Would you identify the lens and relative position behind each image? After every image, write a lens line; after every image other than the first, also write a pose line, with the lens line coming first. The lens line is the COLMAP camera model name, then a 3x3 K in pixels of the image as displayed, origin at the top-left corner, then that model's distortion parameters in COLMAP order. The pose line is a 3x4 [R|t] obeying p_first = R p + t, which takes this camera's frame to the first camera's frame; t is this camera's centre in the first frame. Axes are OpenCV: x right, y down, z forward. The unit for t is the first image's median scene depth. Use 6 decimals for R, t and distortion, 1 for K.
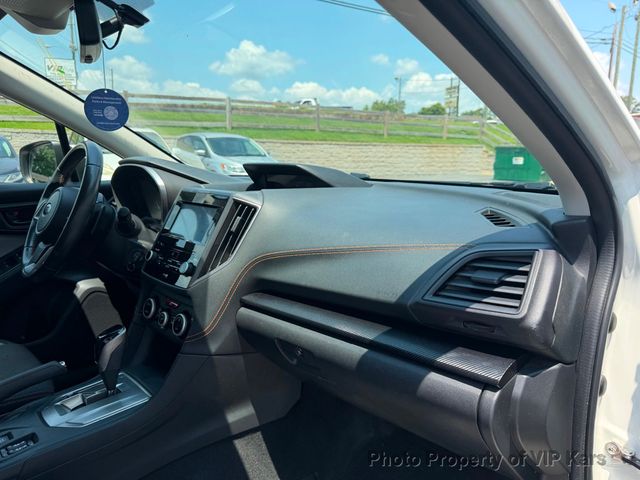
lens RADIAL K [[458.2, 0, 318.2], [0, 458.2, 240.9], [0, 0, 1]] dist [0.025768, -0.036061]
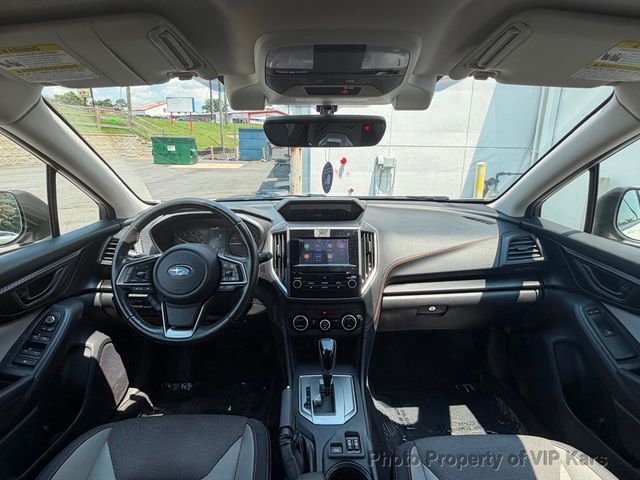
lens RADIAL K [[353.5, 0, 314.4], [0, 353.5, 240.9], [0, 0, 1]] dist [0.001485, 0.000863]
pose [[0.671814, -0.196208, 0.714260, -0.067475], [0.128496, 0.980530, 0.148493, -0.015031], [-0.729489, -0.007980, 0.683946, 0.019381]]
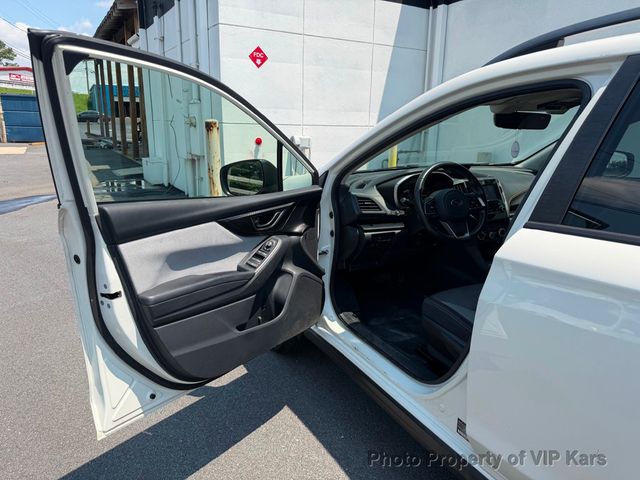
lens RADIAL K [[458.2, 0, 318.0], [0, 458.2, 242.5], [0, 0, 1]] dist [0.025768, -0.036061]
pose [[0.270120, -0.245945, 0.930885, -0.175089], [0.157427, 0.965095, 0.209303, -0.027027], [-0.949870, 0.090009, 0.299410, 0.071861]]
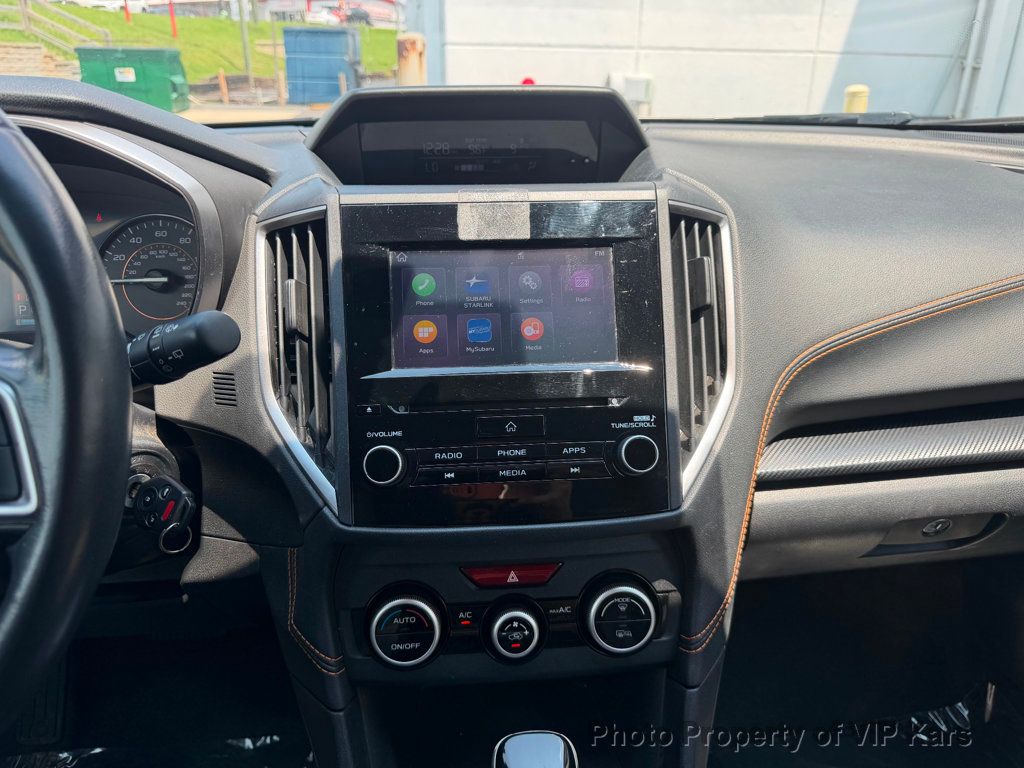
lens RADIAL K [[733.1, 0, 510.4], [0, 733.1, 382.0], [0, 0, 1]] dist [0.025768, -0.036061]
pose [[0.621029, -0.303617, 0.722593, -0.041054], [0.135991, 0.949681, 0.282158, -0.008308], [-0.771900, -0.076962, 0.631068, 0.044721]]
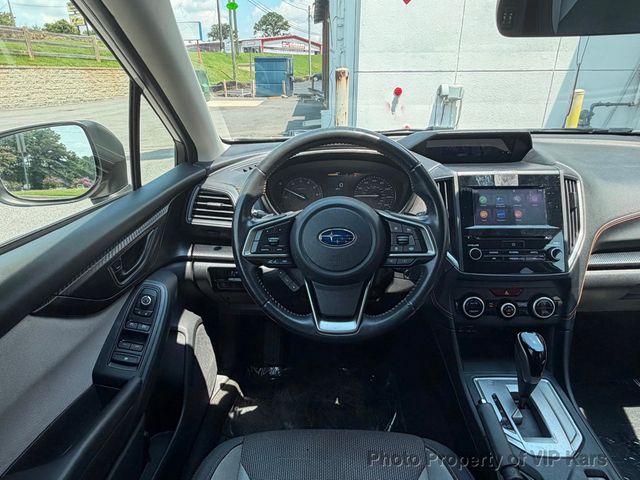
lens RADIAL K [[392.1, 0, 309.4], [0, 392.1, 240.3], [0, 0, 1]] dist [0.006101, -0.003042]
pose [[0.717390, -0.282296, 0.636915, -0.071869], [0.141884, 0.954266, 0.263143, -0.016050], [-0.682071, -0.098408, 0.724635, 0.044261]]
